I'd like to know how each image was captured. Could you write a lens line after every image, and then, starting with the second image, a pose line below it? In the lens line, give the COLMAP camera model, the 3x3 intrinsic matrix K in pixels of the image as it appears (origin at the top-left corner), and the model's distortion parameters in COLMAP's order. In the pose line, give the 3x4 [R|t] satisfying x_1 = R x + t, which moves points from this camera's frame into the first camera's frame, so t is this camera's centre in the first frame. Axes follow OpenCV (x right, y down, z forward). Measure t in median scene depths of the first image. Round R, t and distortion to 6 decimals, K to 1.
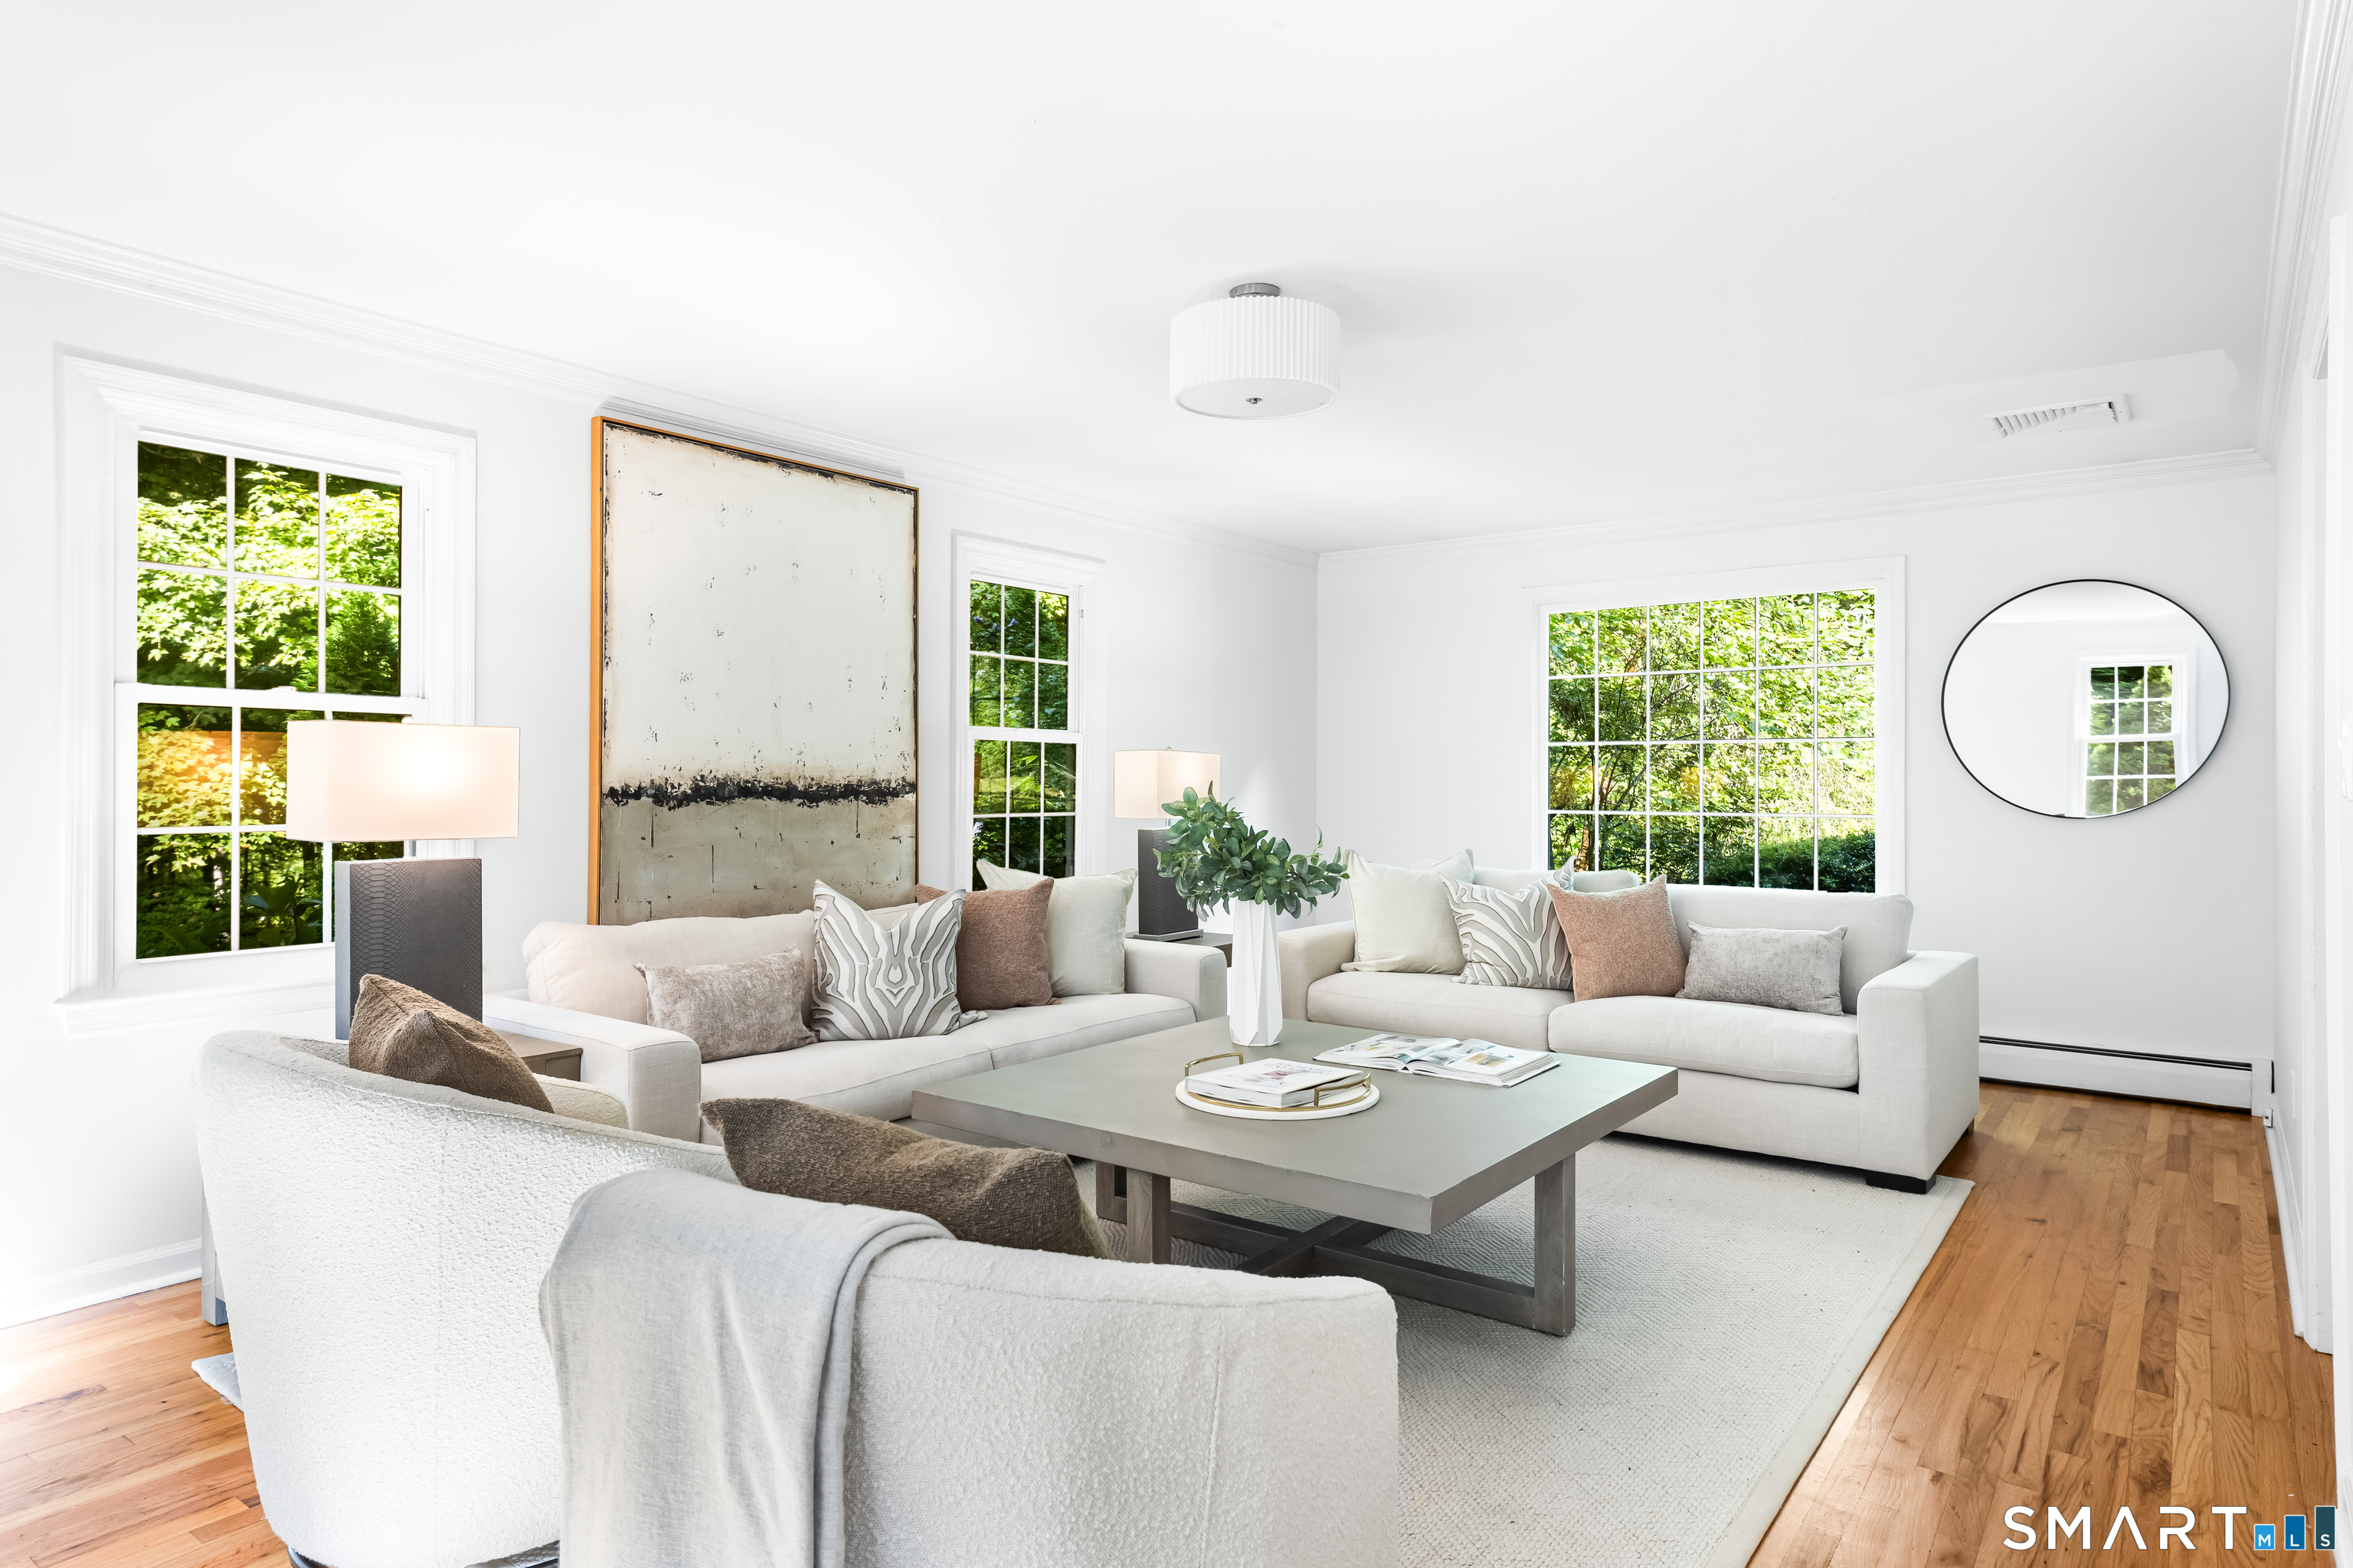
lens RADIAL K [[1167.1, 0, 1127.3], [0, 1167.1, 779.0], [0, 0, 1]] dist [-0.014316, 0.019108]
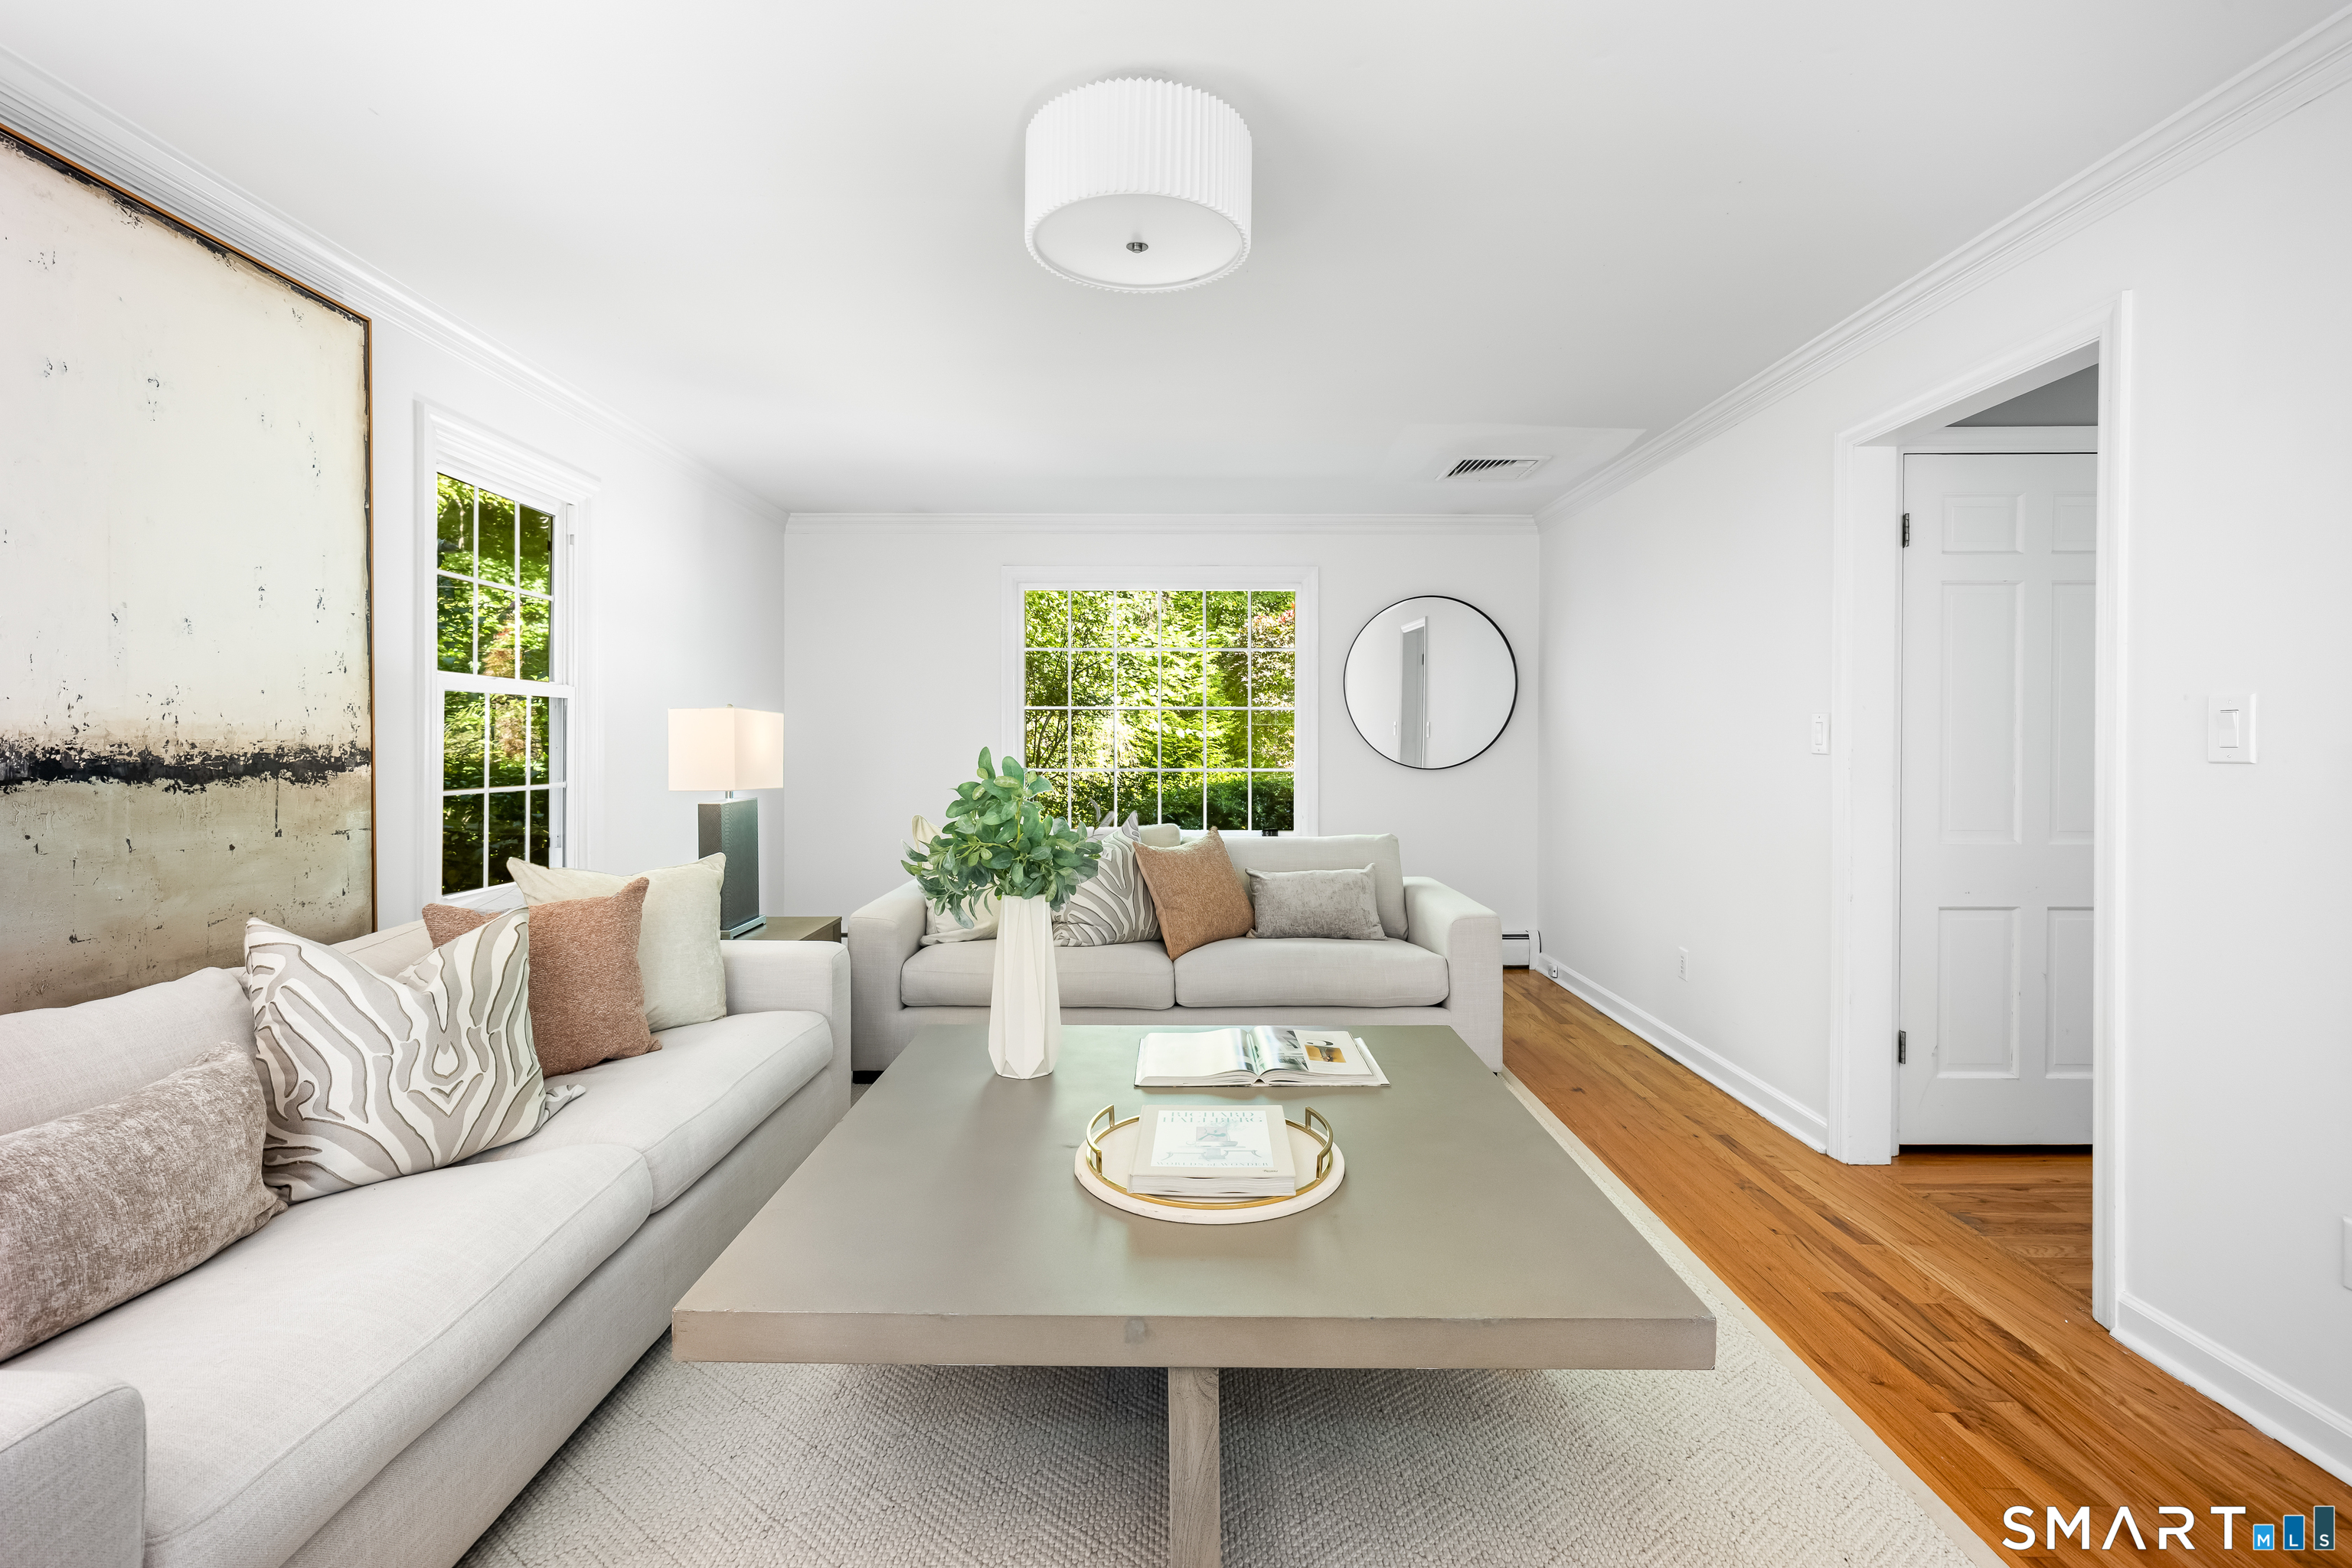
lens RADIAL K [[1022.1, 0, 1208.3], [0, 1022.1, 749.2], [0, 0, 1]] dist [-0.015202, 0.009531]
pose [[0.813921, -0.006480, 0.580939, -0.157803], [0.001047, 0.999953, 0.009687, -0.002944], [-0.580974, -0.007276, 0.813890, 0.282455]]
